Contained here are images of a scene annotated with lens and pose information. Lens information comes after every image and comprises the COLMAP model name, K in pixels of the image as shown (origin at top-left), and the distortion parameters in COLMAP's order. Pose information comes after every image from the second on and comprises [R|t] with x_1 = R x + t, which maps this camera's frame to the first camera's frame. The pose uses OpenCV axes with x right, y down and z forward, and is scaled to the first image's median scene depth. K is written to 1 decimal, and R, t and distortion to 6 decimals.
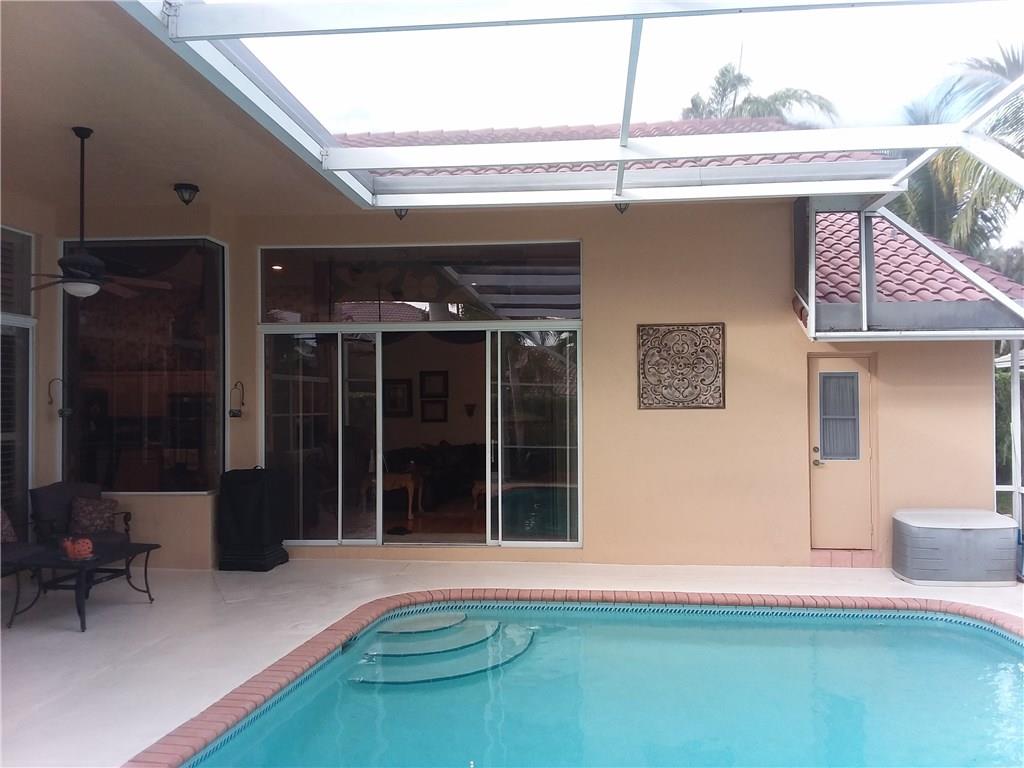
lens RADIAL K [[843.9, 0, 511.1], [0, 843.9, 392.7], [0, 0, 1]] dist [0.089076, -0.048620]
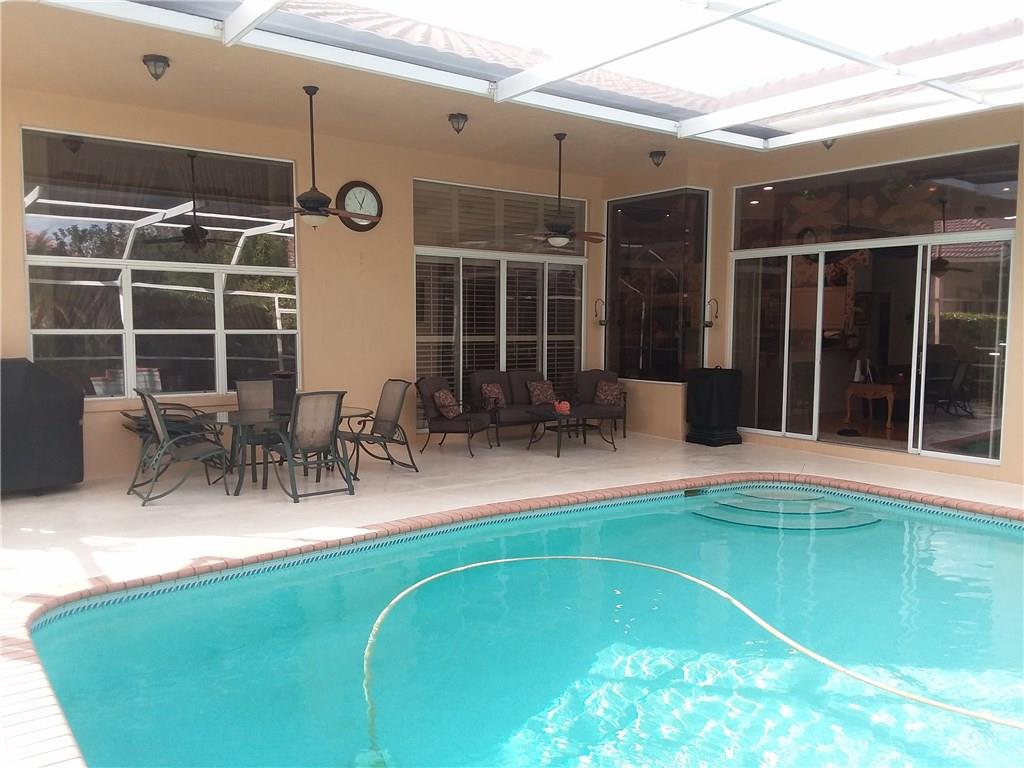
lens RADIAL K [[843.9, 0, 519.5], [0, 843.9, 380.6], [0, 0, 1]] dist [0.089076, -0.048620]
pose [[0.673086, 0.061266, -0.737023, 0.431877], [-0.001891, 0.996702, 0.081125, 0.006366], [0.739562, -0.053210, 0.670982, -0.064373]]
